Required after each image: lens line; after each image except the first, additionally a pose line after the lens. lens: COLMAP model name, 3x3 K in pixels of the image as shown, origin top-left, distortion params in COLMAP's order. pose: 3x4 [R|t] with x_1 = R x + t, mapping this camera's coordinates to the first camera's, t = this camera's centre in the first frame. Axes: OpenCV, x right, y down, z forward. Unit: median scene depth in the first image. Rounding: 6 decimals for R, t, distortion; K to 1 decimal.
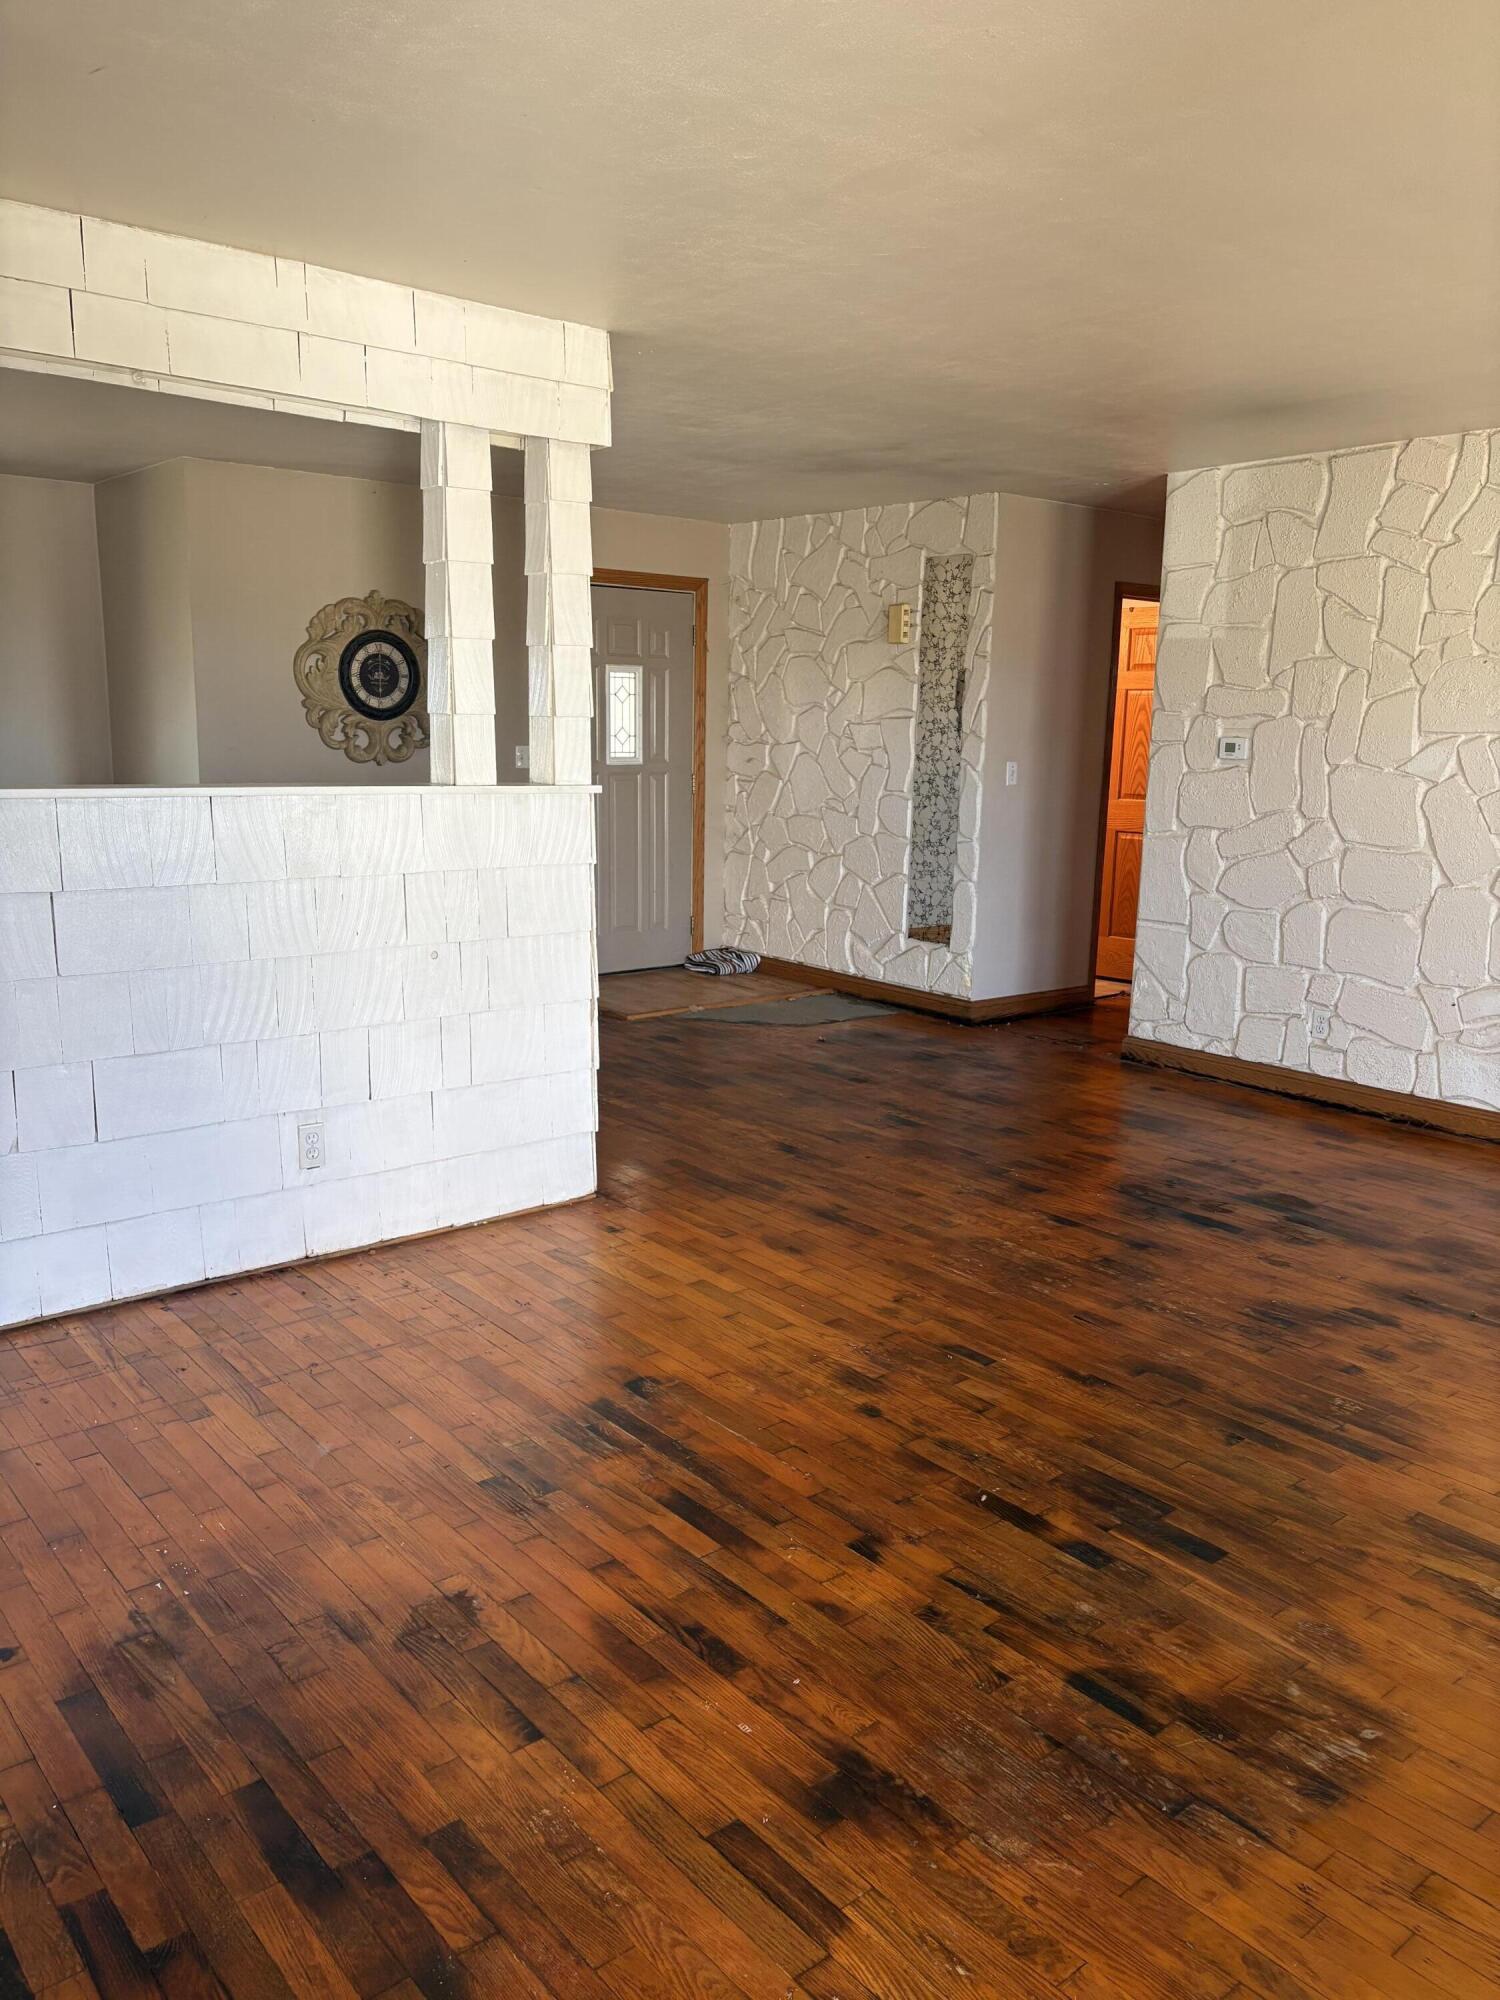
lens RADIAL K [[1514.2, 0, 750.0], [0, 1514.2, 1002.4], [0, 0, 1]] dist [0.000455, -0.000137]
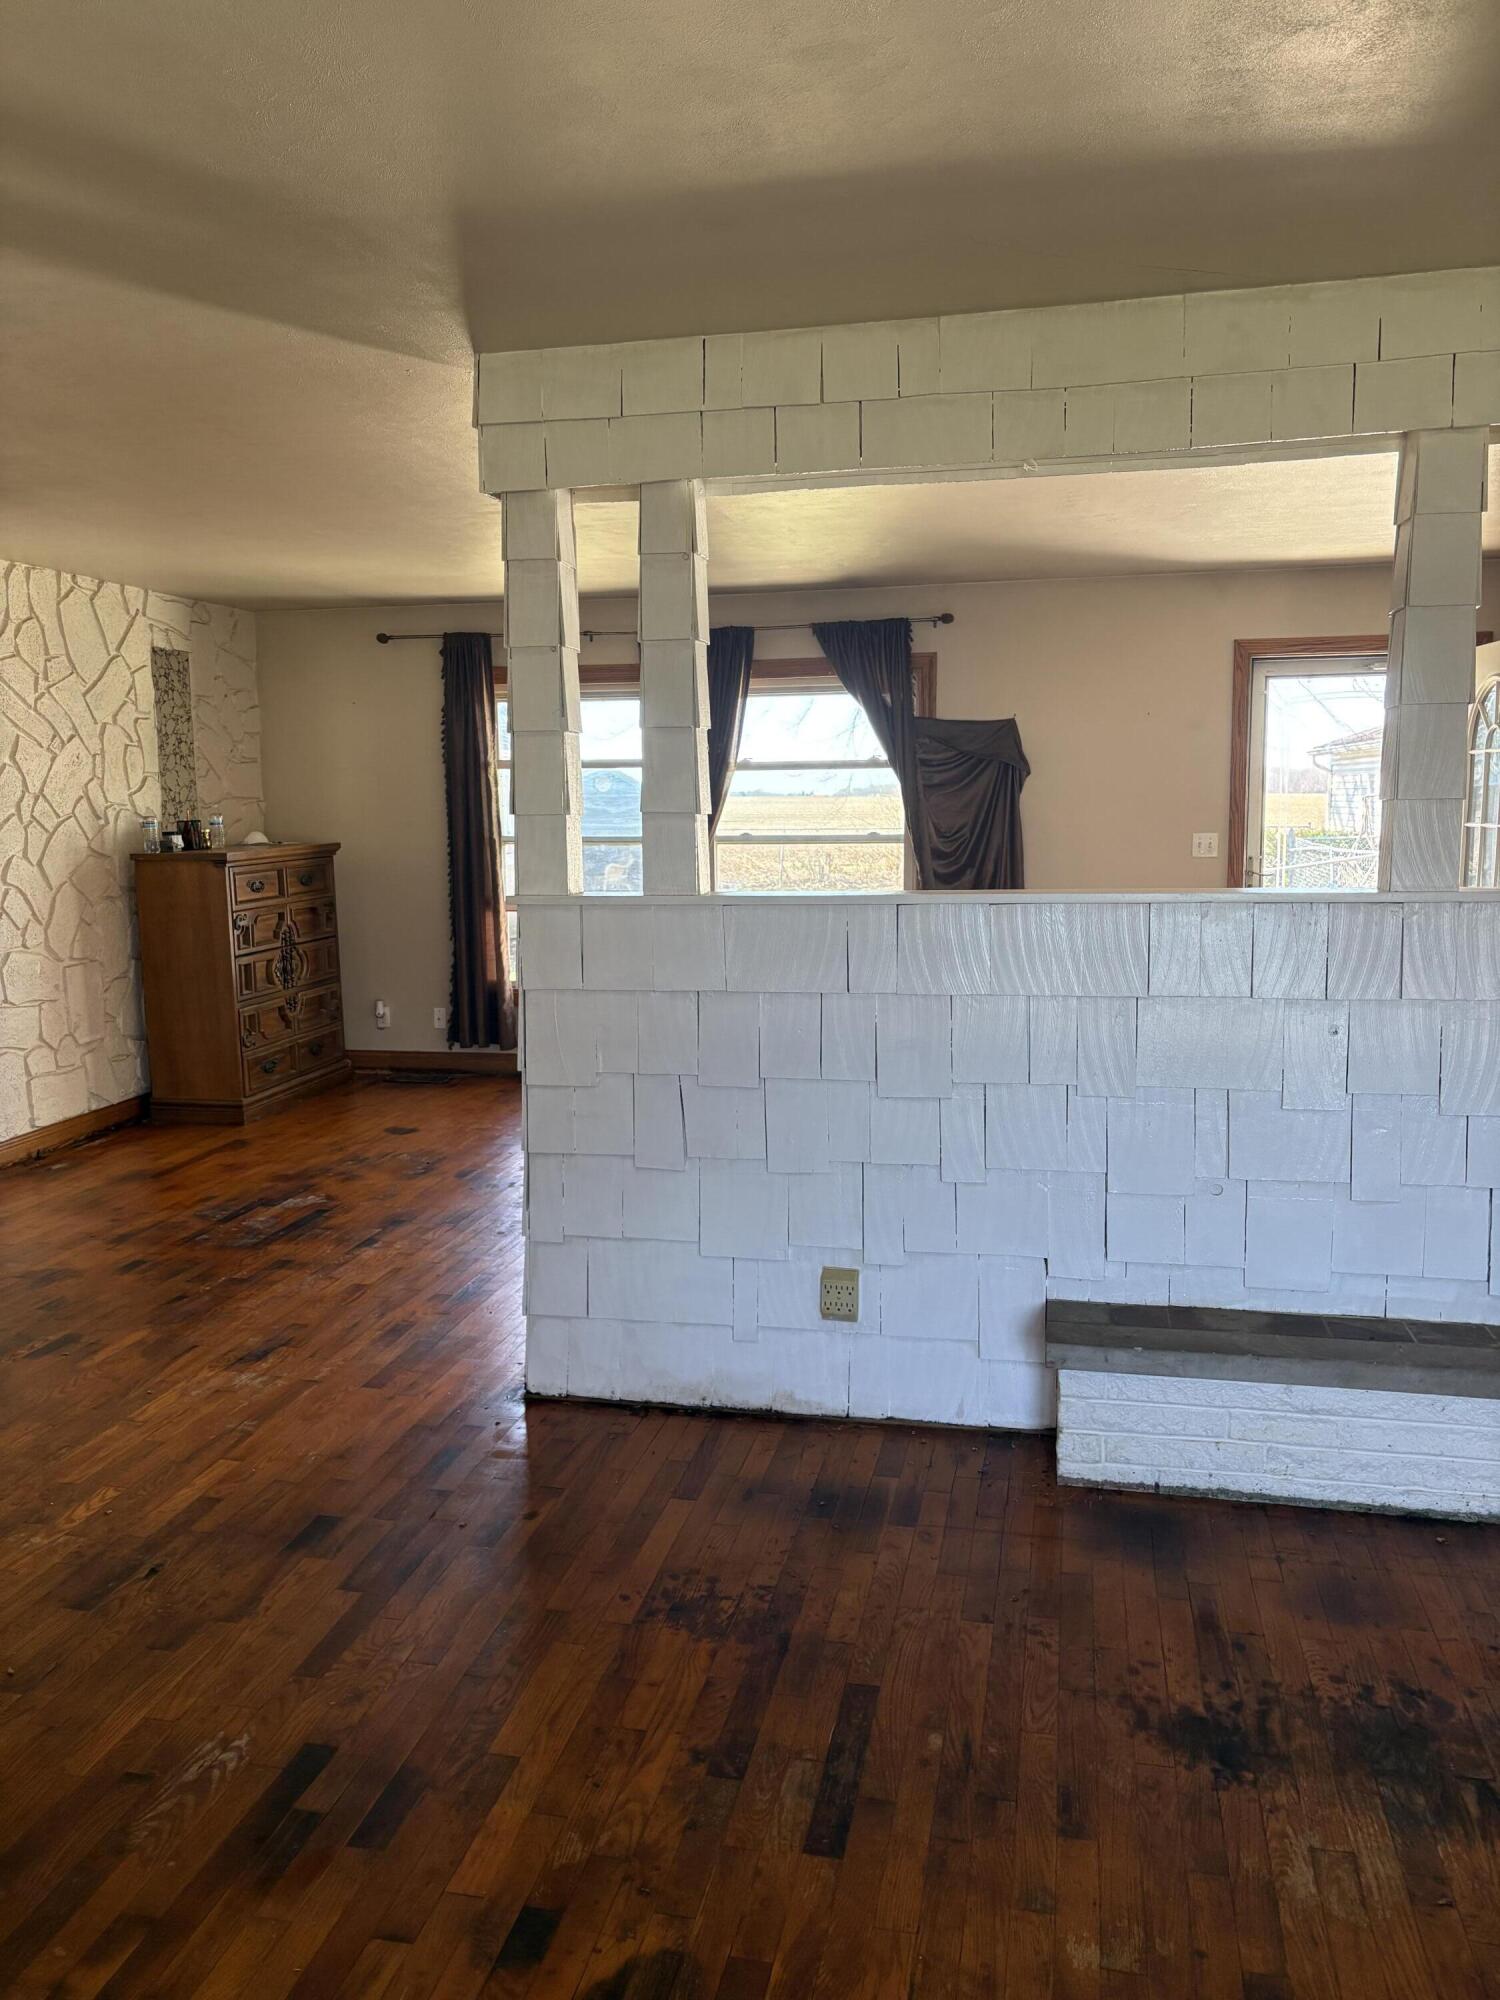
lens RADIAL K [[1514.2, 0, 750.7], [0, 1514.2, 1000.0], [0, 0, 1]] dist [0.000455, -0.000137]
pose [[-0.612455, -0.111532, 0.782598, -0.708352], [0.159427, 0.952227, 0.260473, -0.234088], [-0.774262, 0.284296, -0.565415, 1.196128]]
